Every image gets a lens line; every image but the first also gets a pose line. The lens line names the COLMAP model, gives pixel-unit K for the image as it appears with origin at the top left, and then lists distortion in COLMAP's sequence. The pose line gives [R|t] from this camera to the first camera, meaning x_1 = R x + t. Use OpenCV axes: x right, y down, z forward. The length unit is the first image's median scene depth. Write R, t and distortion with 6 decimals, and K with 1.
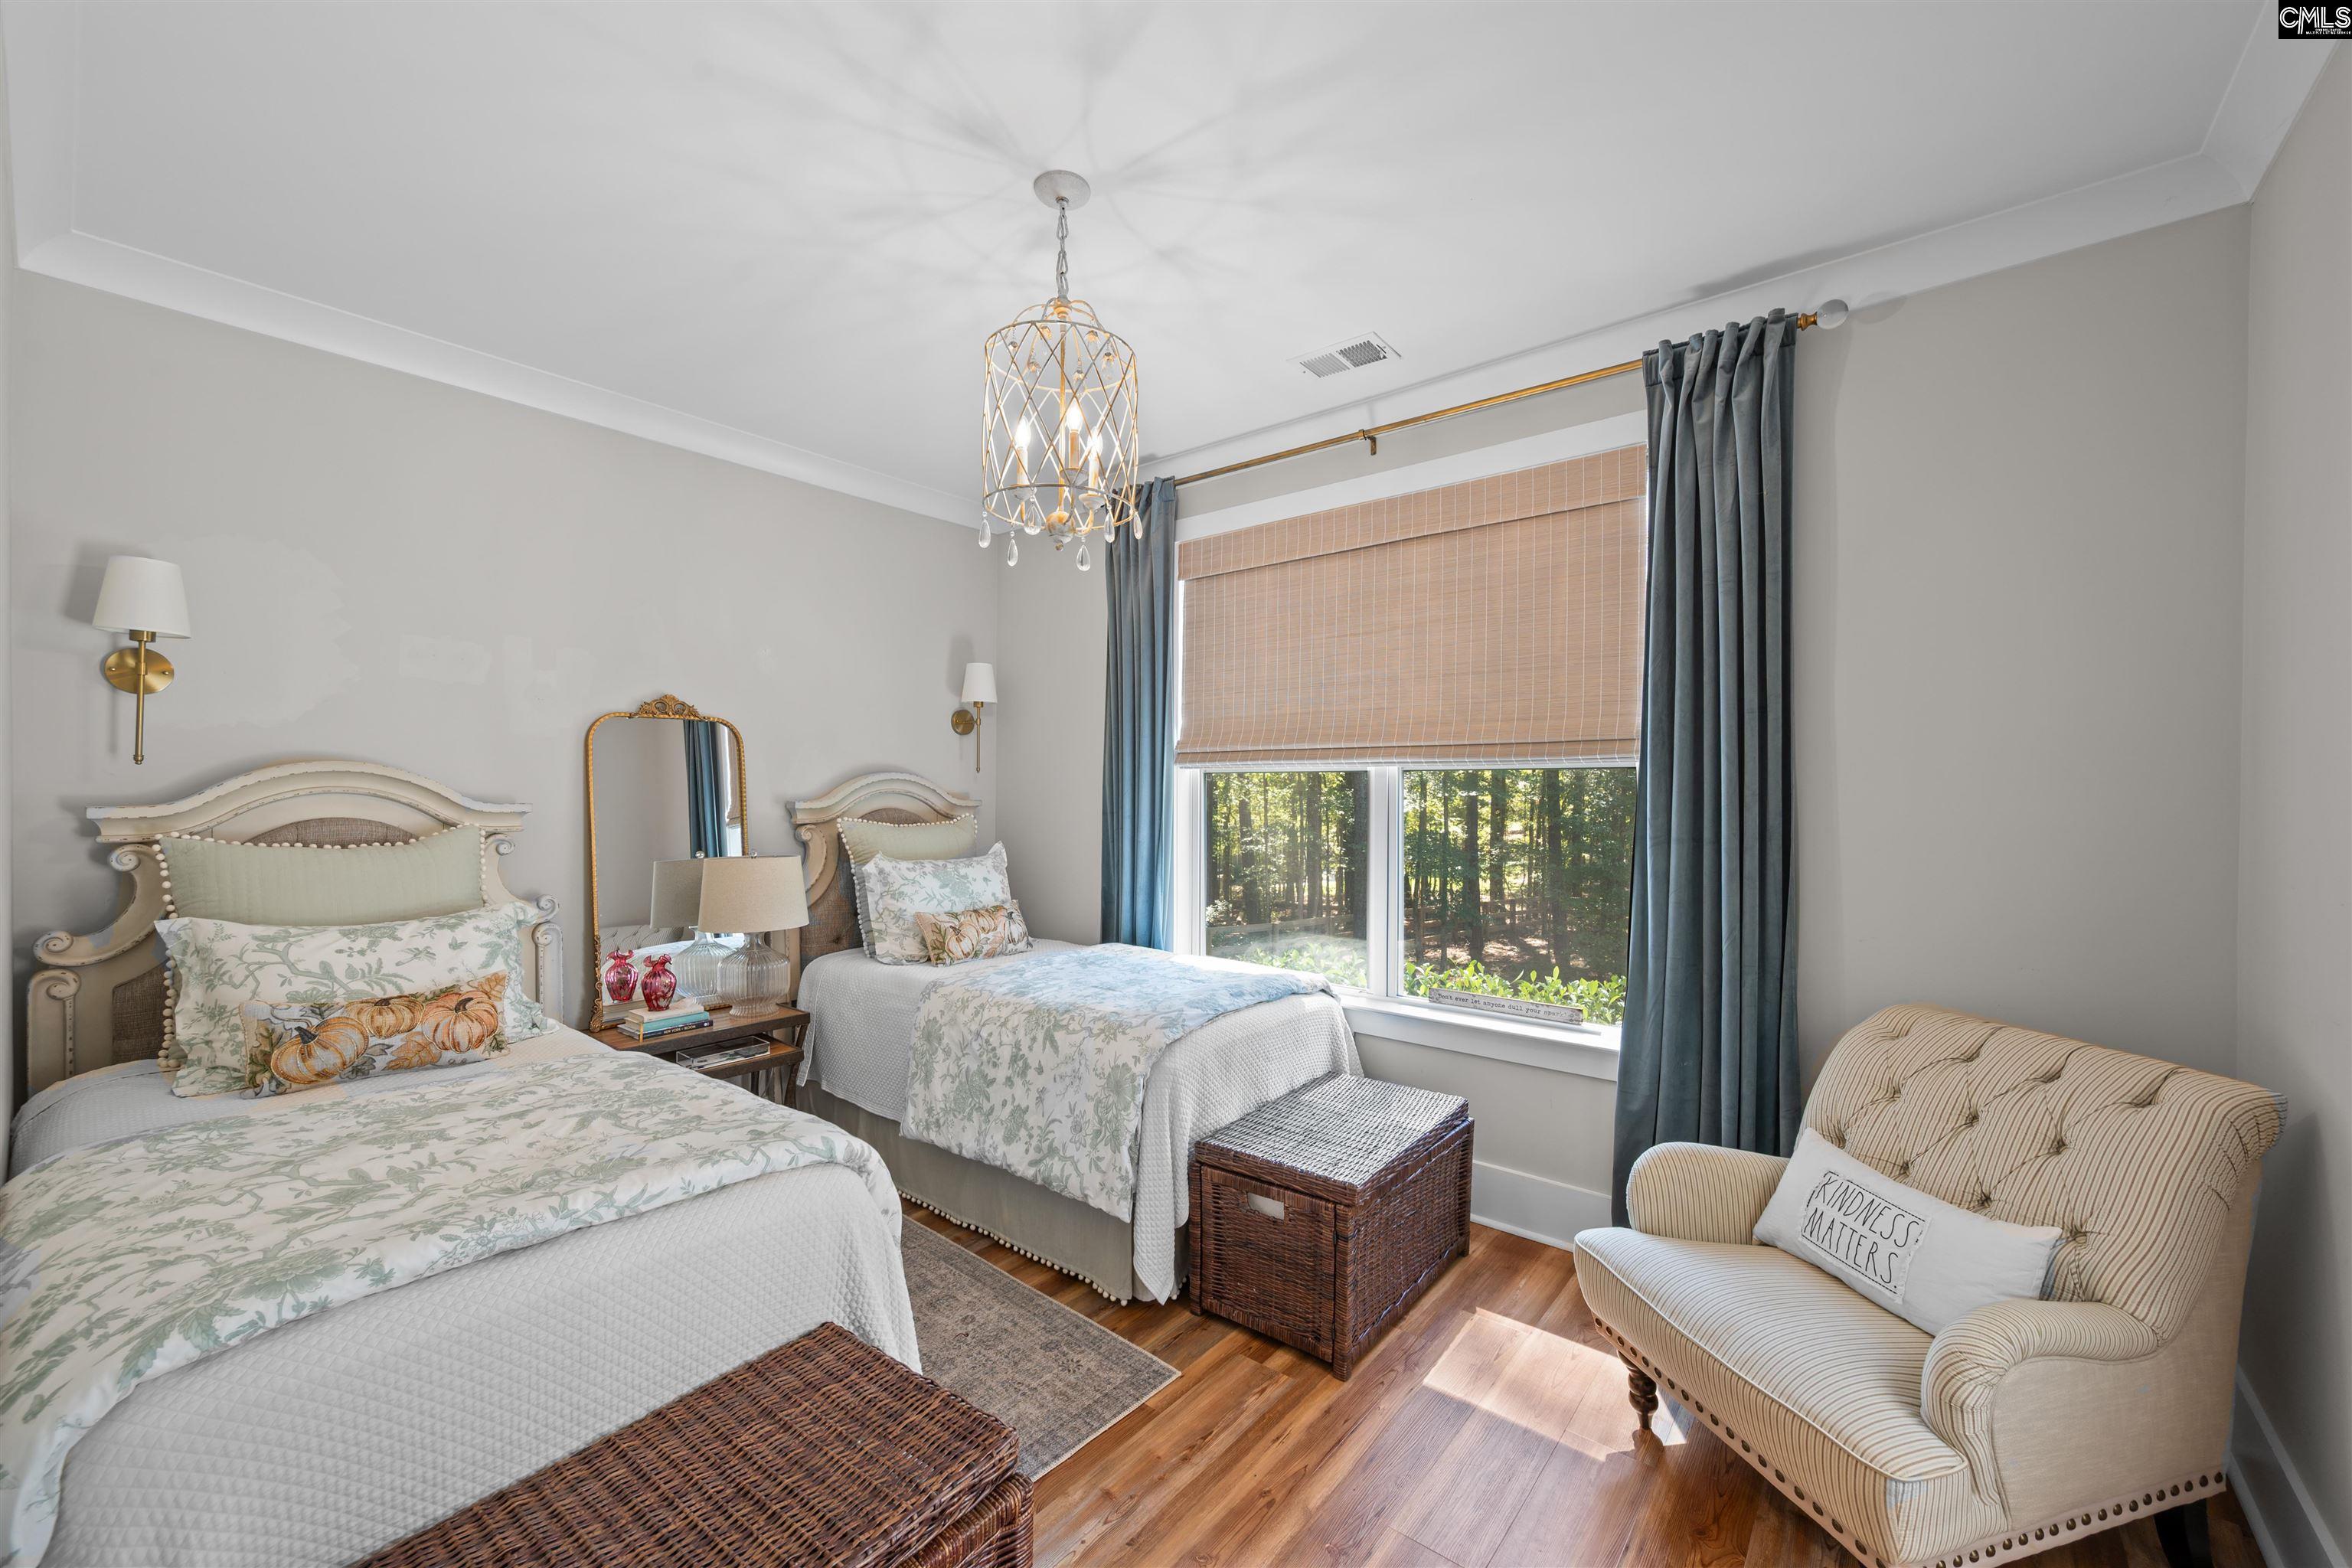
lens RADIAL K [[920.1, 0, 1190.2], [0, 920.1, 788.9], [0, 0, 1]] dist [0.002306, 0.000656]
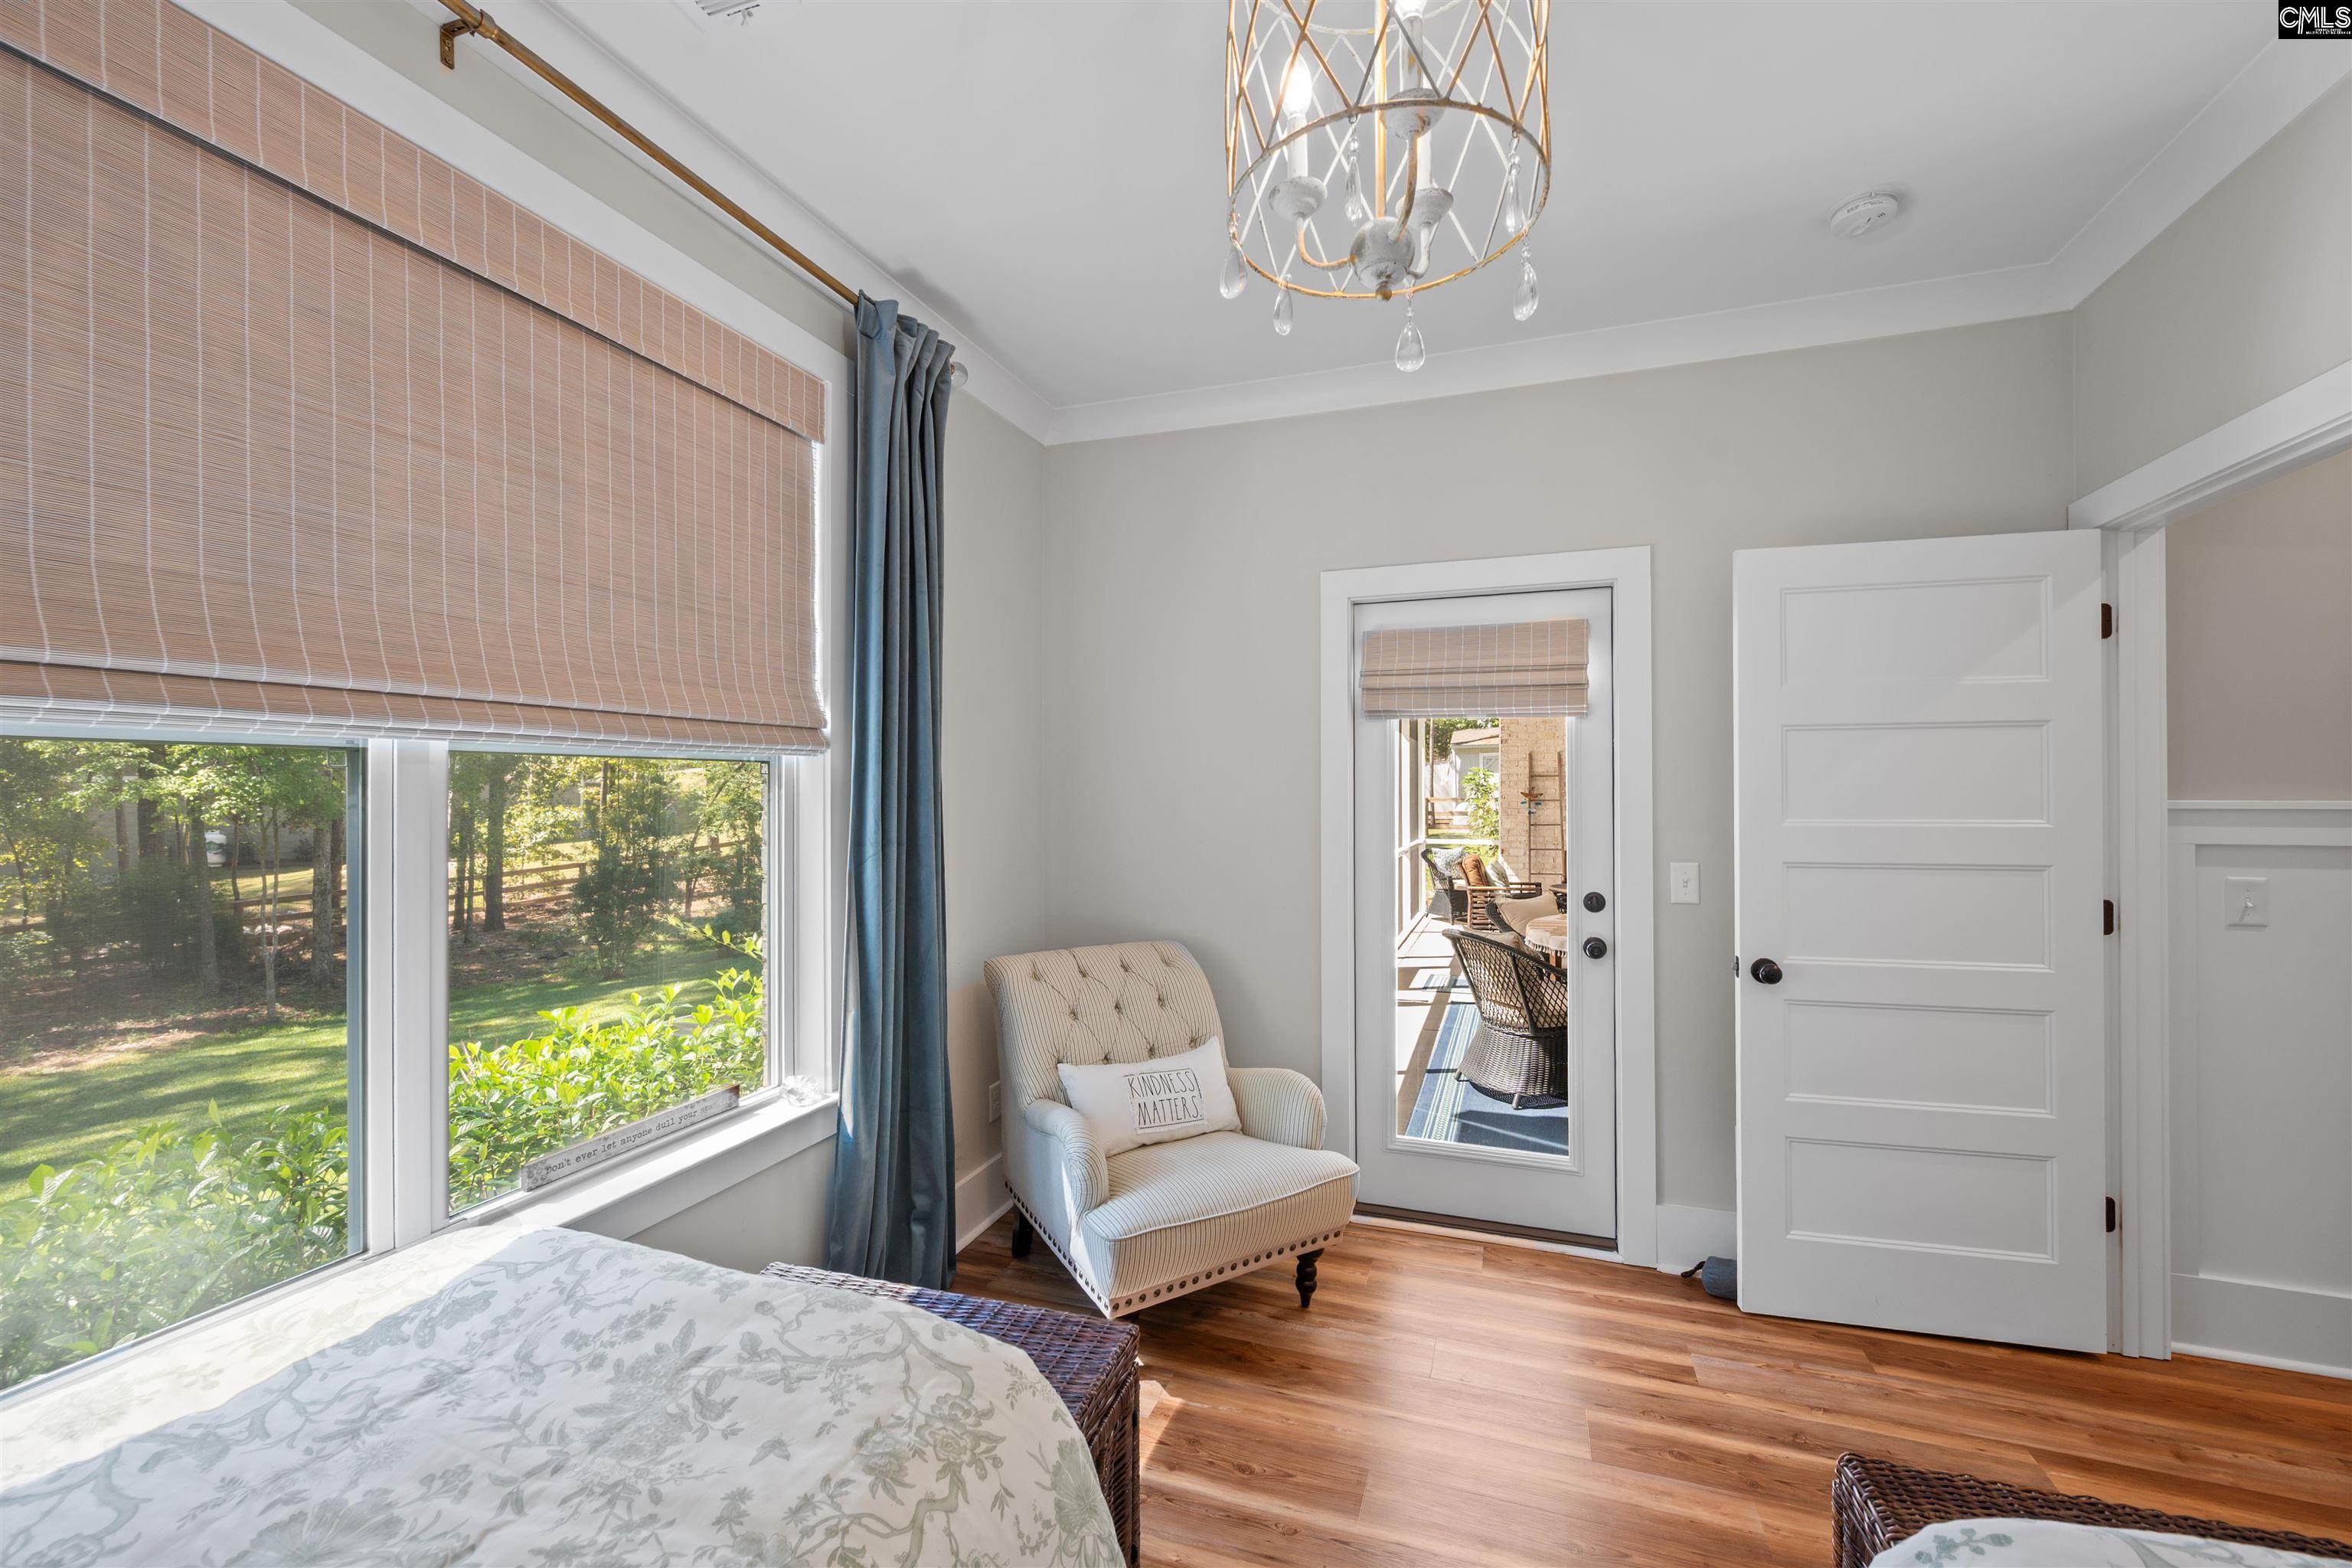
lens RADIAL K [[920.1, 0, 1190.2], [0, 920.1, 788.9], [0, 0, 1]] dist [0.002306, 0.000656]
pose [[-0.305540, -0.005402, 0.952164, -0.415479], [-0.005227, 0.999978, 0.003996, -0.003968], [-0.952165, -0.003756, -0.305562, 0.911480]]
